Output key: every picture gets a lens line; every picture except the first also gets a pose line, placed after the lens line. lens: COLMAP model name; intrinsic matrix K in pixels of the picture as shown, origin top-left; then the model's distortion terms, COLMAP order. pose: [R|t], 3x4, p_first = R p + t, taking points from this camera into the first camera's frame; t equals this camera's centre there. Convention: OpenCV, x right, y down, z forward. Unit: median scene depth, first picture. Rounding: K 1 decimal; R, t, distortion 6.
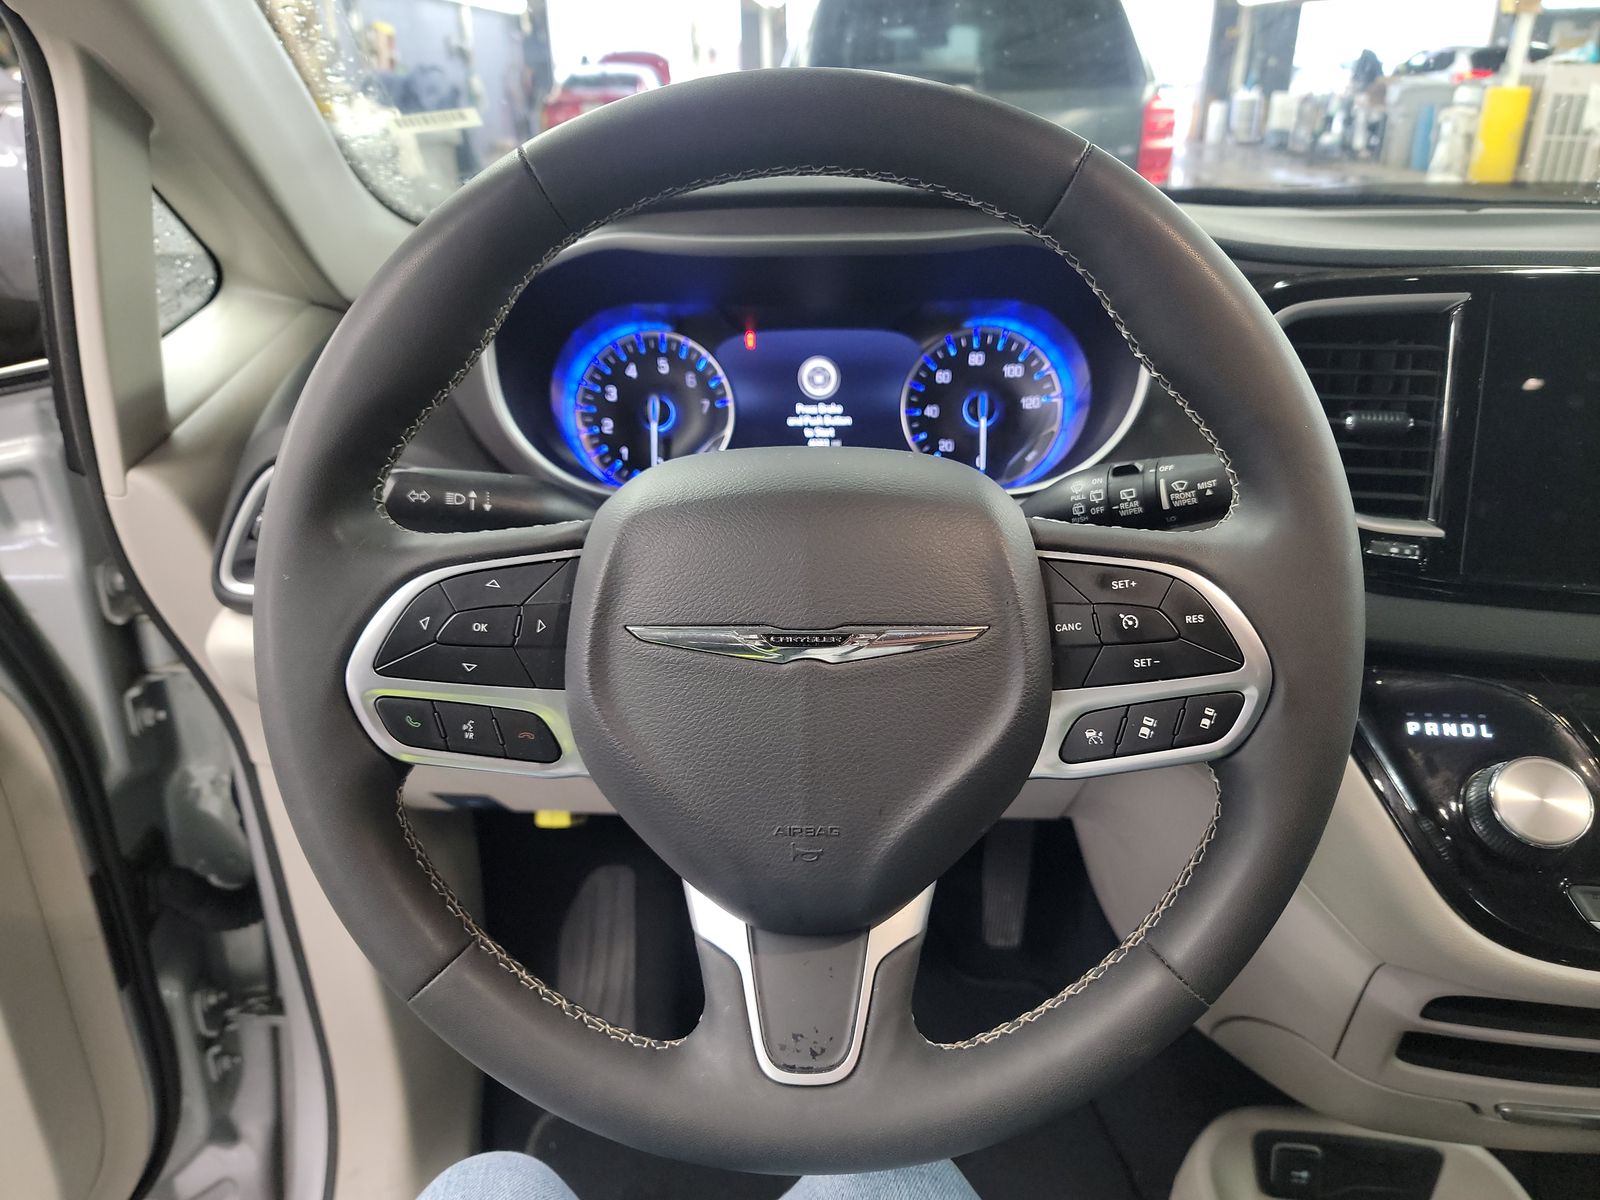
lens RADIAL K [[1138.5, 0, 835.8], [0, 1138.5, 598.5], [0, 0, 1]] dist [0.046789, -0.049373]
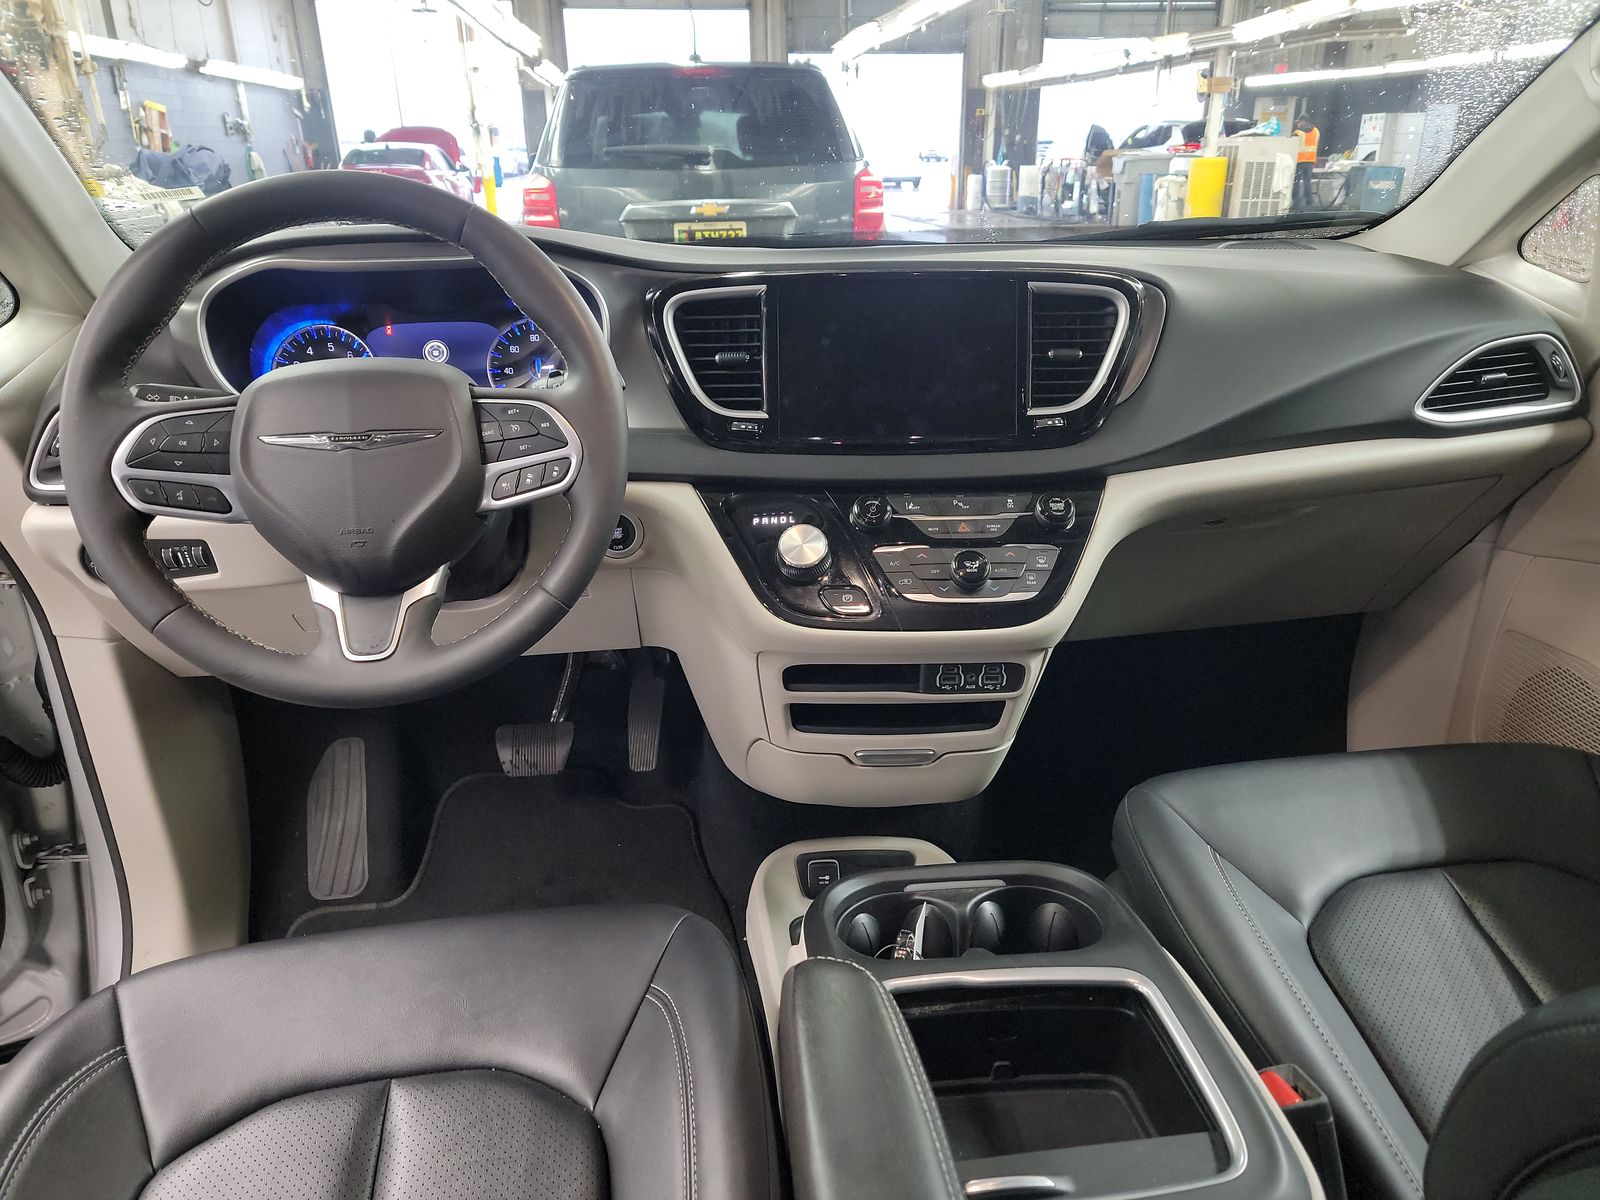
lens RADIAL K [[1110.7, 0, 815.9], [0, 1110.7, 594.5], [0, 0, 1]] dist [0.073205, -0.064432]
pose [[0.988653, -0.060572, 0.137463, 0.204923], [0.067426, 0.996674, -0.045764, 0.187345], [-0.134233, 0.054514, 0.989449, -0.450368]]
